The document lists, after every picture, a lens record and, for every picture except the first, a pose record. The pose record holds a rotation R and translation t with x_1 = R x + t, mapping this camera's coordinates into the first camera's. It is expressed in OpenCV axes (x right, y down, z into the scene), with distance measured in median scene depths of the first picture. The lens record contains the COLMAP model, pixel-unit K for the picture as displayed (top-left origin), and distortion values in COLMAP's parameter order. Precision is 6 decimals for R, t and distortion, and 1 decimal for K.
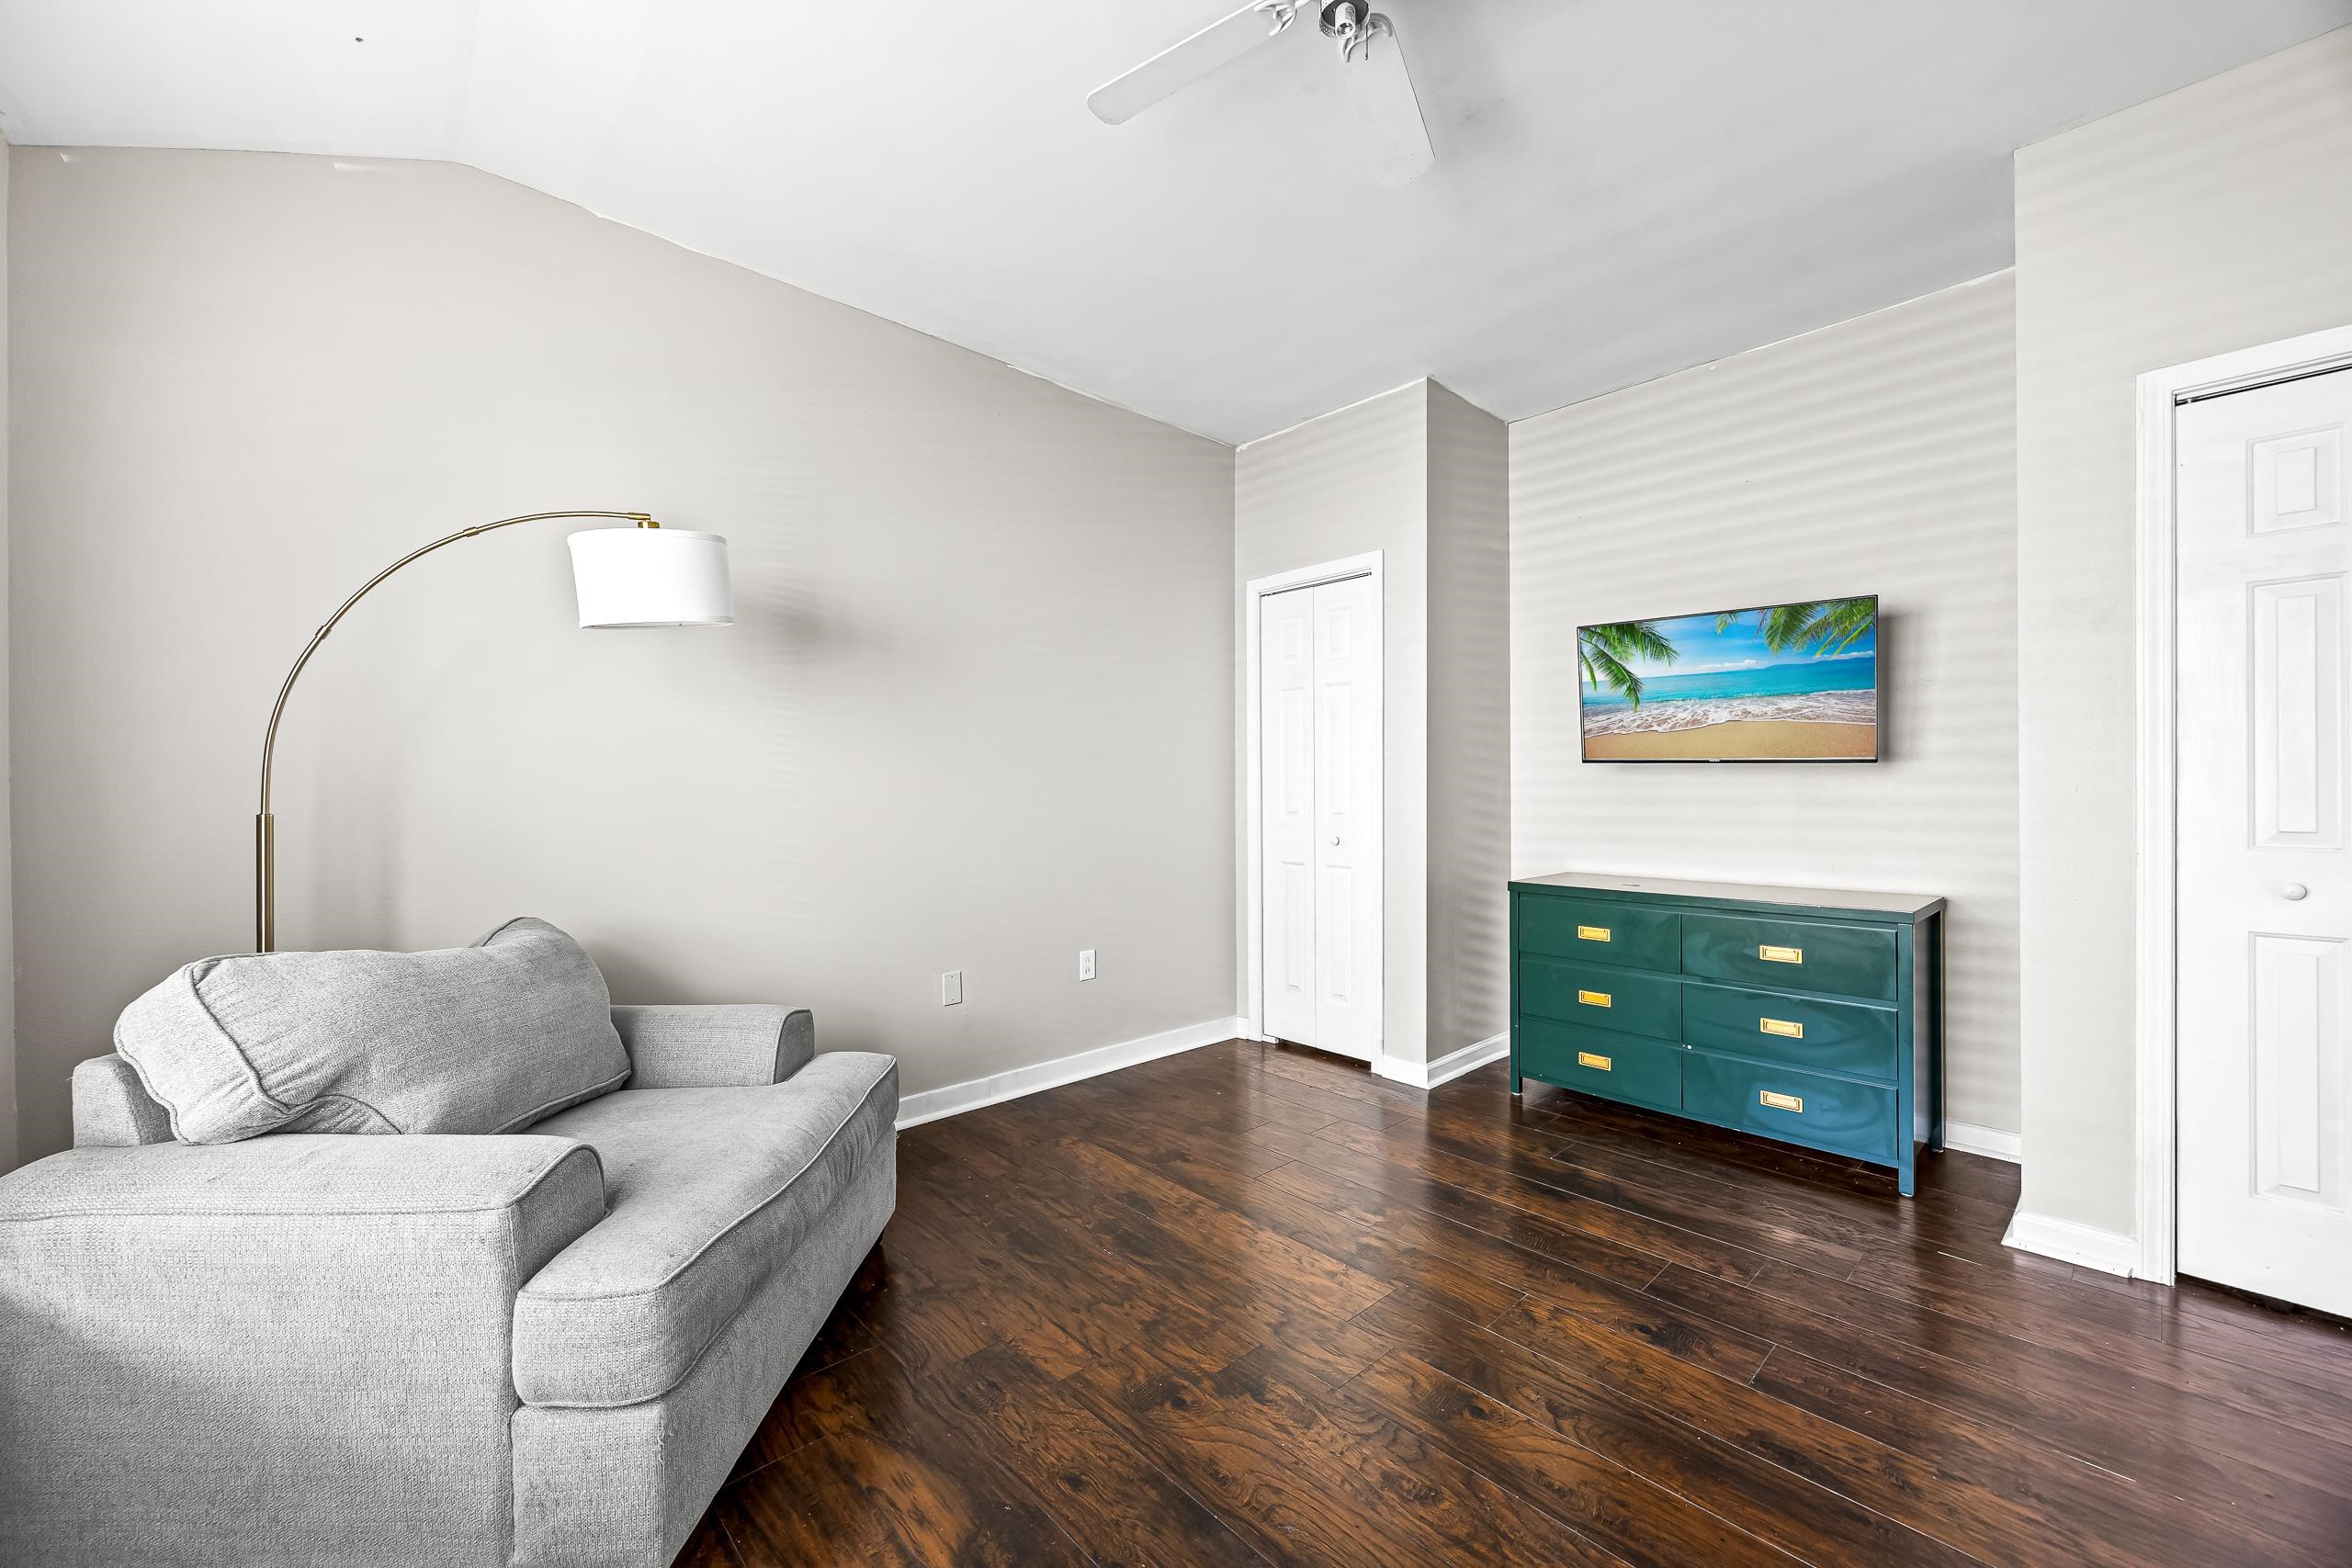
lens RADIAL K [[908.4, 0, 1174.8], [0, 908.4, 779.1], [0, 0, 1]] dist [0.001303, -0.000029]
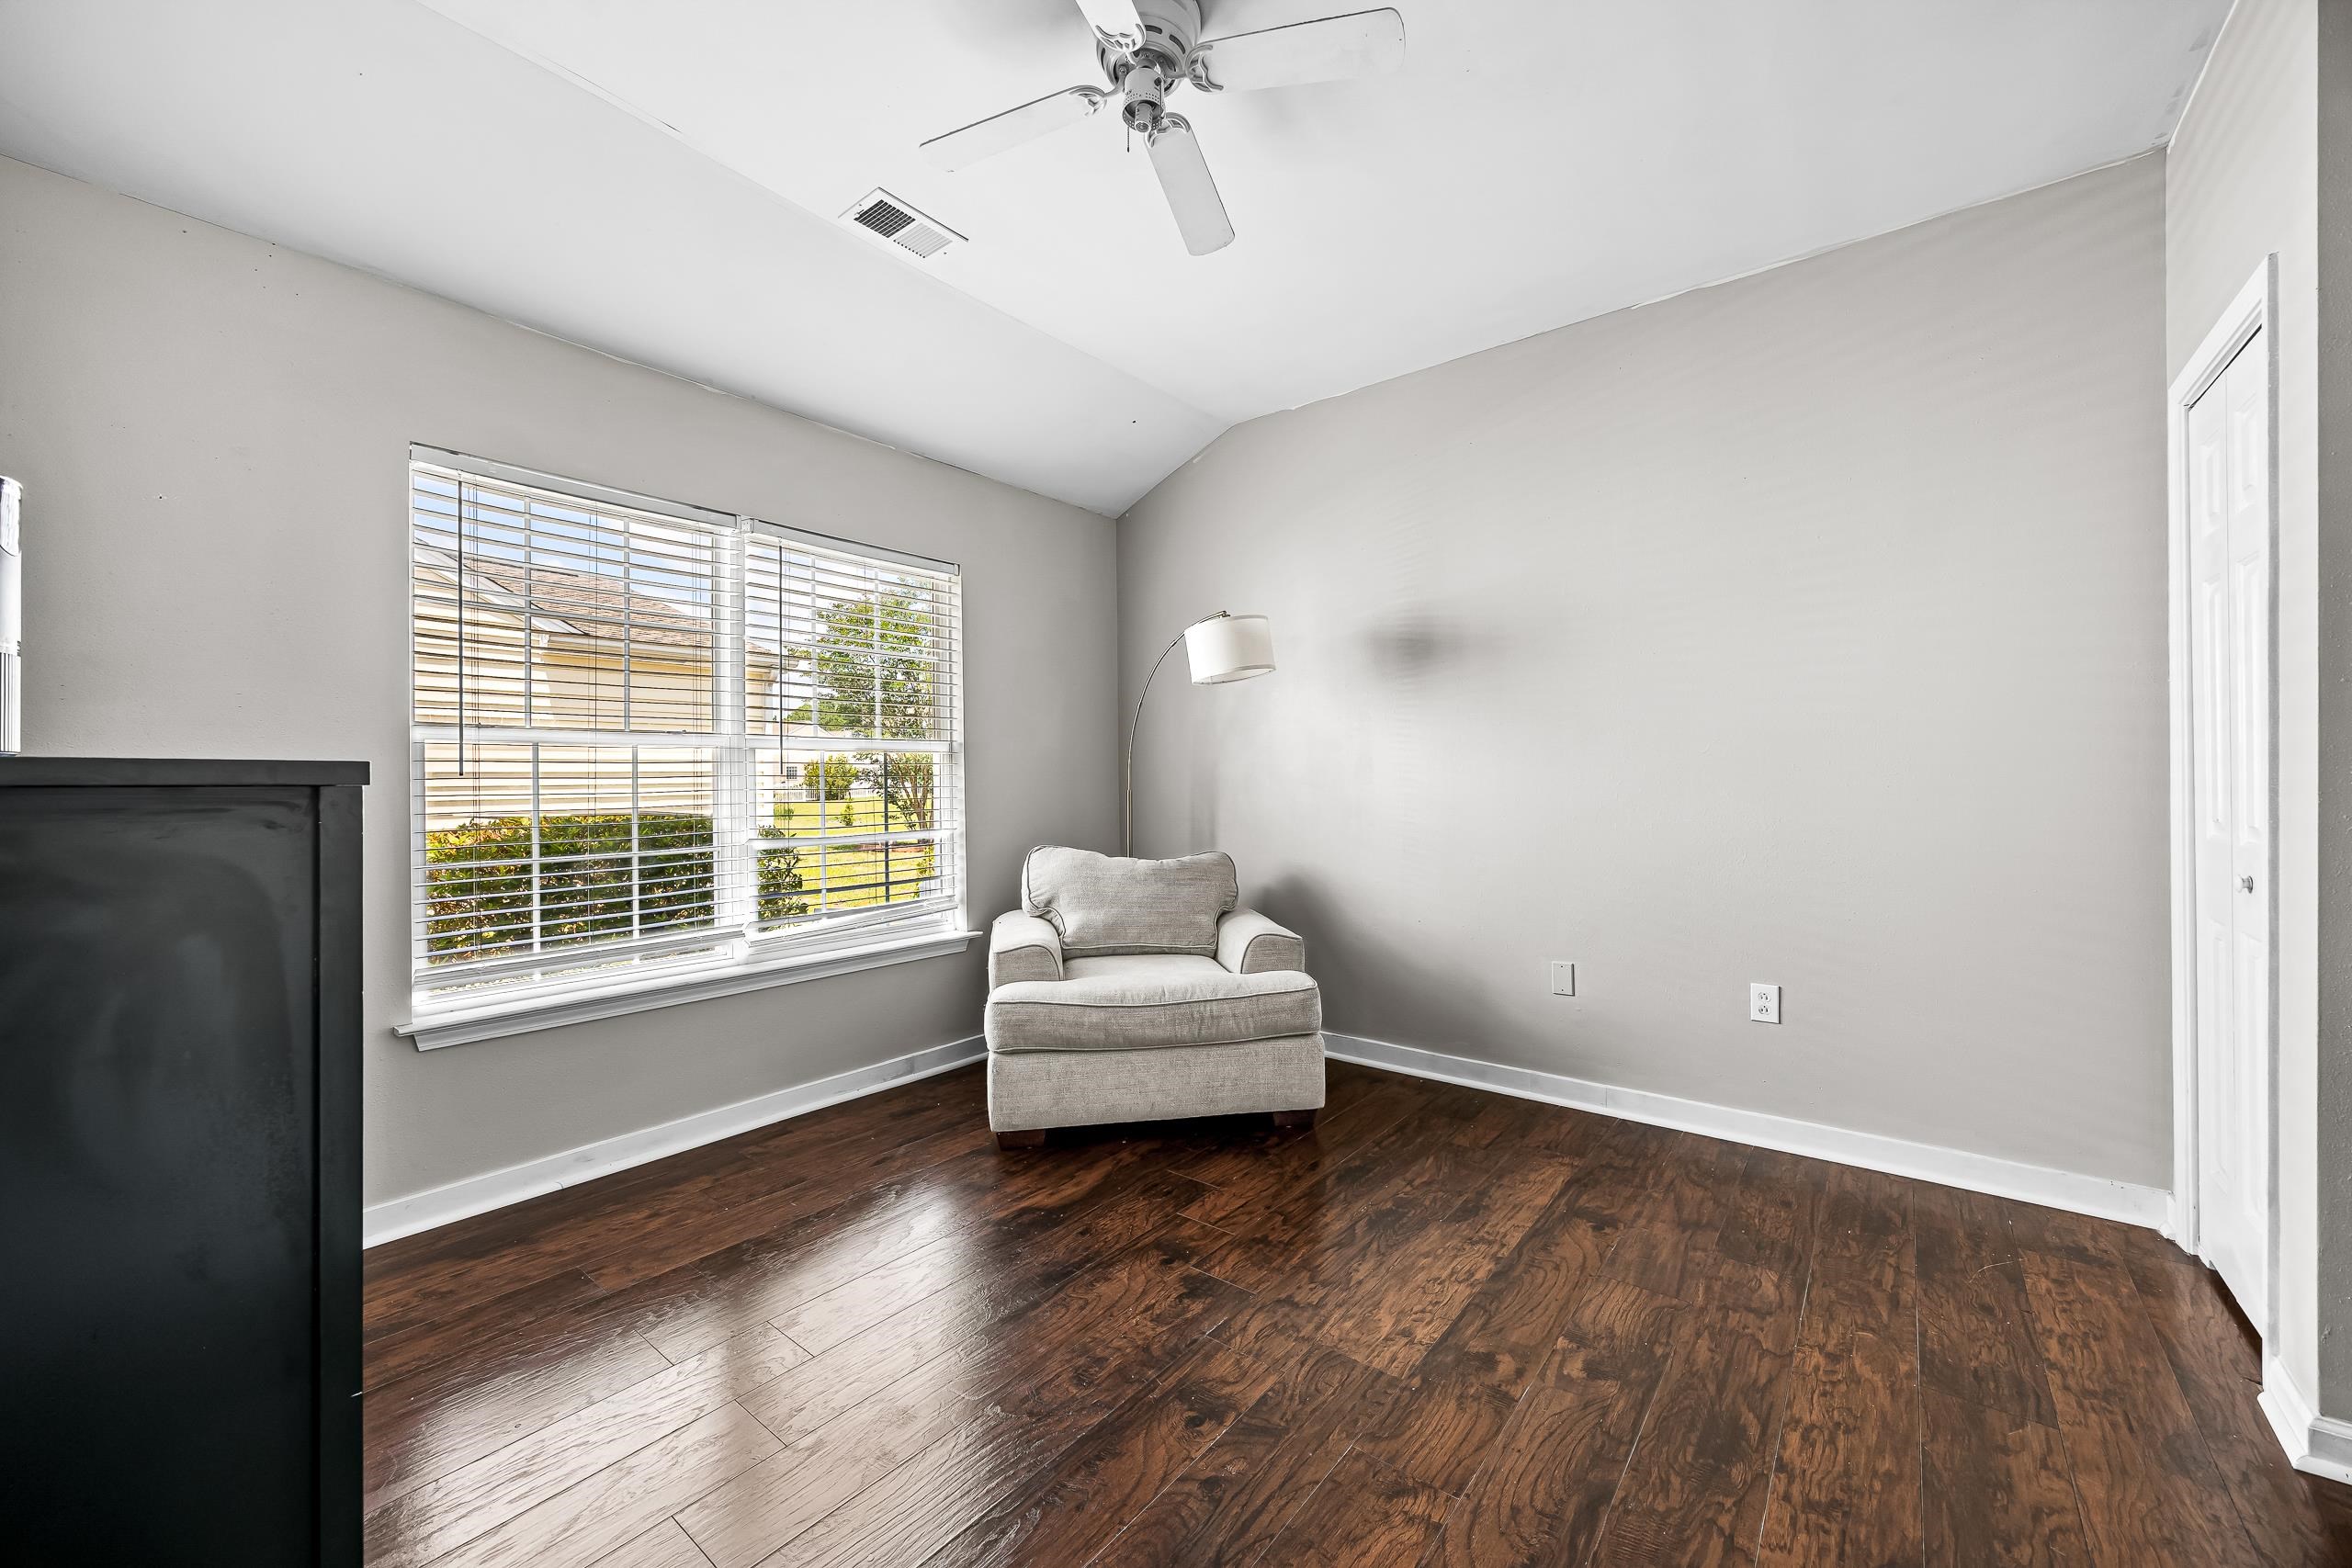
lens RADIAL K [[908.4, 0, 1174.8], [0, 908.4, 779.1], [0, 0, 1]] dist [0.001303, -0.000029]
pose [[0.146470, -0.002377, -0.989212, 0.885643], [0.018952, 0.999820, 0.000403, 0.005431], [0.989034, -0.018806, 0.146489, 0.581450]]
